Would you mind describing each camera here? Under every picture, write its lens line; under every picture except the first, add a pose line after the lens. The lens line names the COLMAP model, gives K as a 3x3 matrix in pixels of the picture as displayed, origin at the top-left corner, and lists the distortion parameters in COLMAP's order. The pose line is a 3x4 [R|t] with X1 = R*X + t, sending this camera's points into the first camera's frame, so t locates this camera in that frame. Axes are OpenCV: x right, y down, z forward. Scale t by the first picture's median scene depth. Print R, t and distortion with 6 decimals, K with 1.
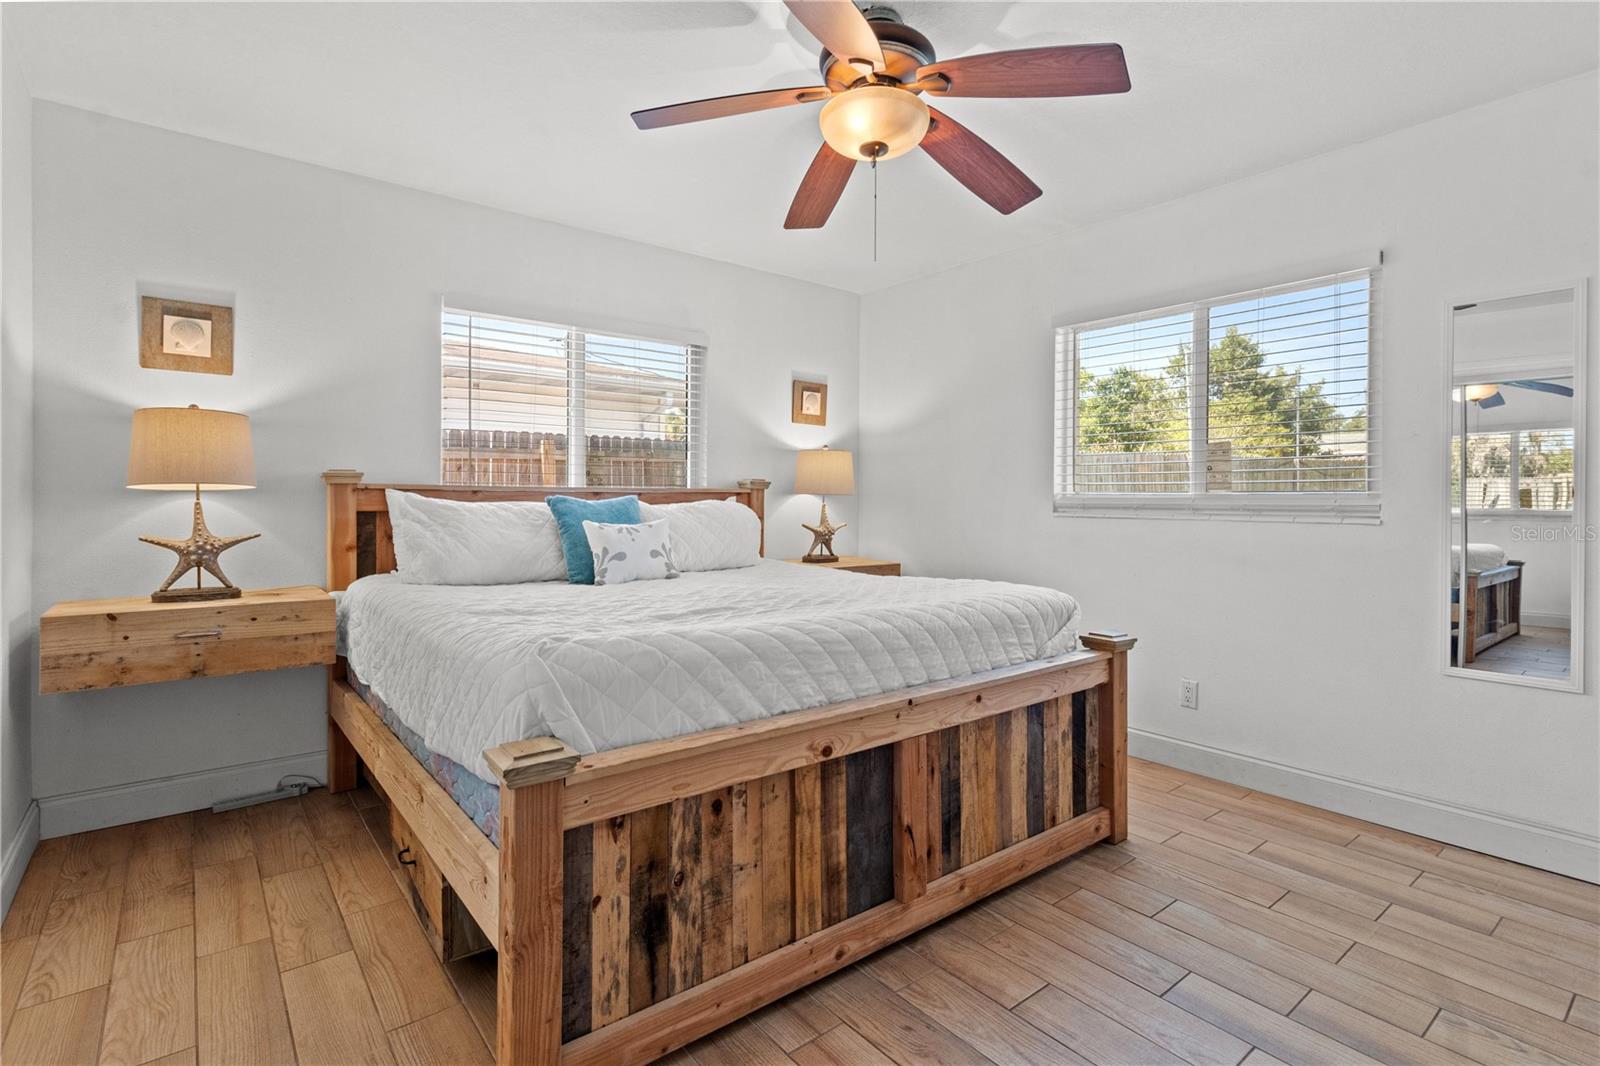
lens RADIAL K [[771.9, 0, 801.6], [0, 771.9, 504.3], [0, 0, 1]] dist [0.001144, -0.000022]
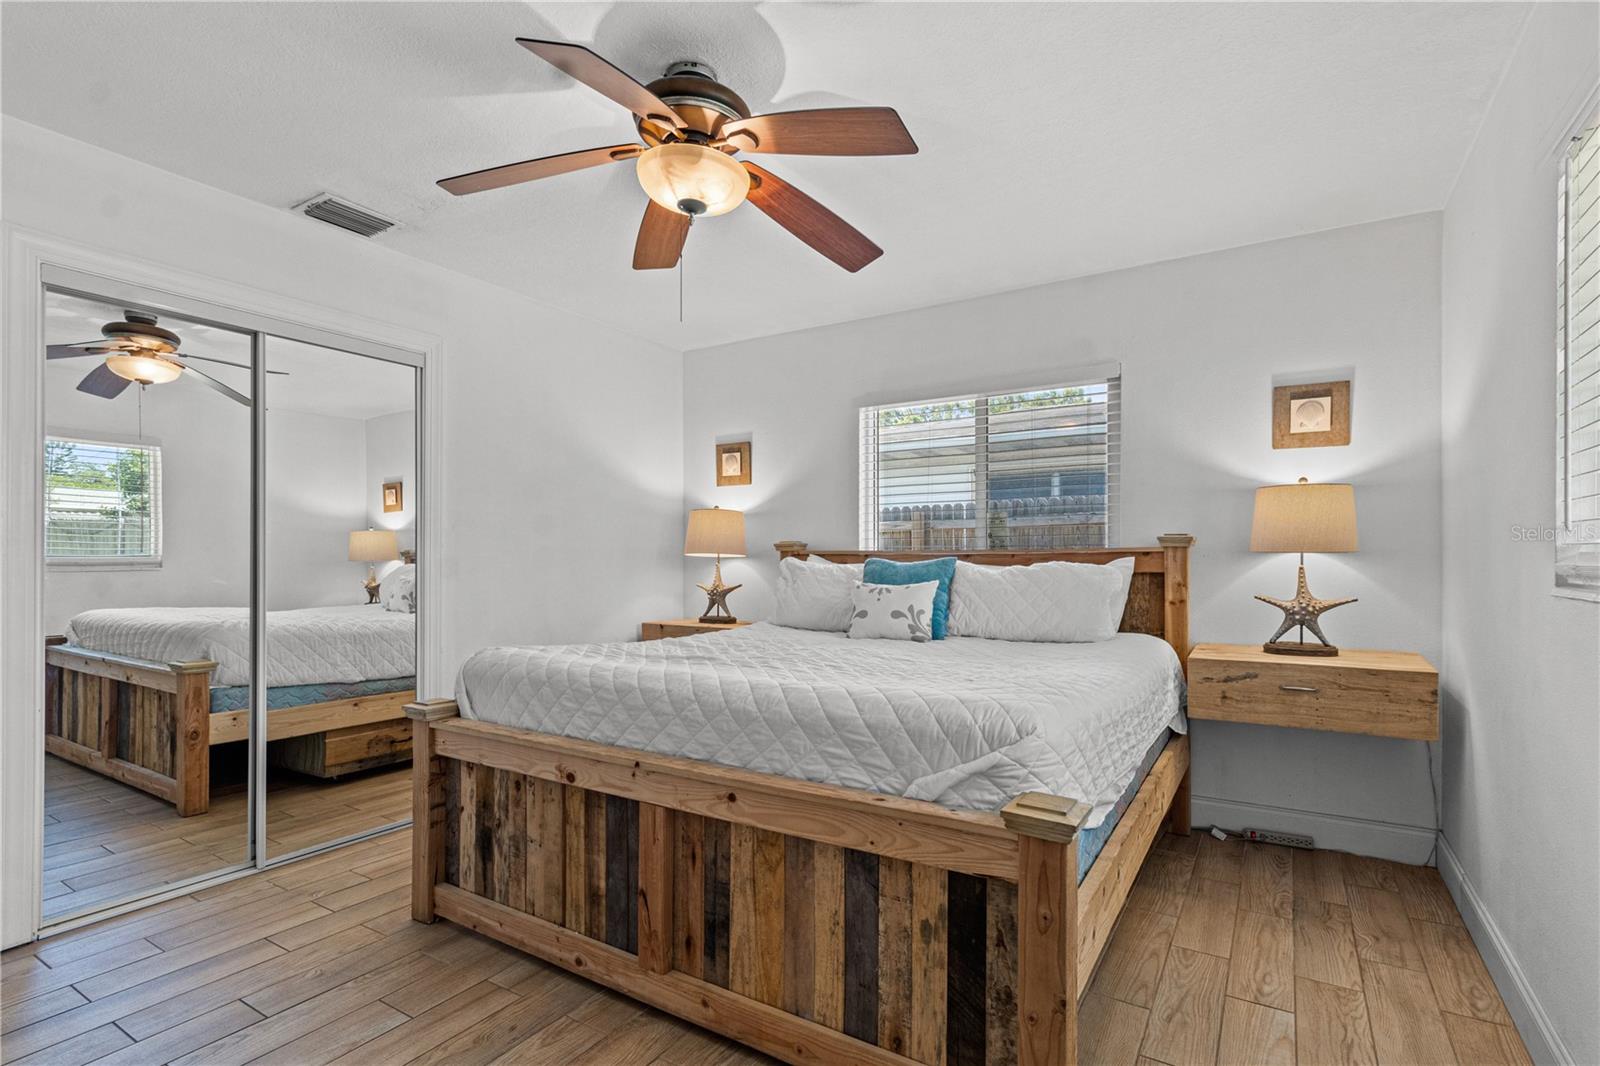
lens RADIAL K [[762.9, 0, 807.6], [0, 762.9, 563.3], [0, 0, 1]] dist [-0.001847, 0.000273]
pose [[0.330989, -0.003994, -0.943626, 1.131434], [-0.002022, 0.999986, -0.004942, 0.003474], [0.943632, 0.003544, 0.330977, 0.877663]]
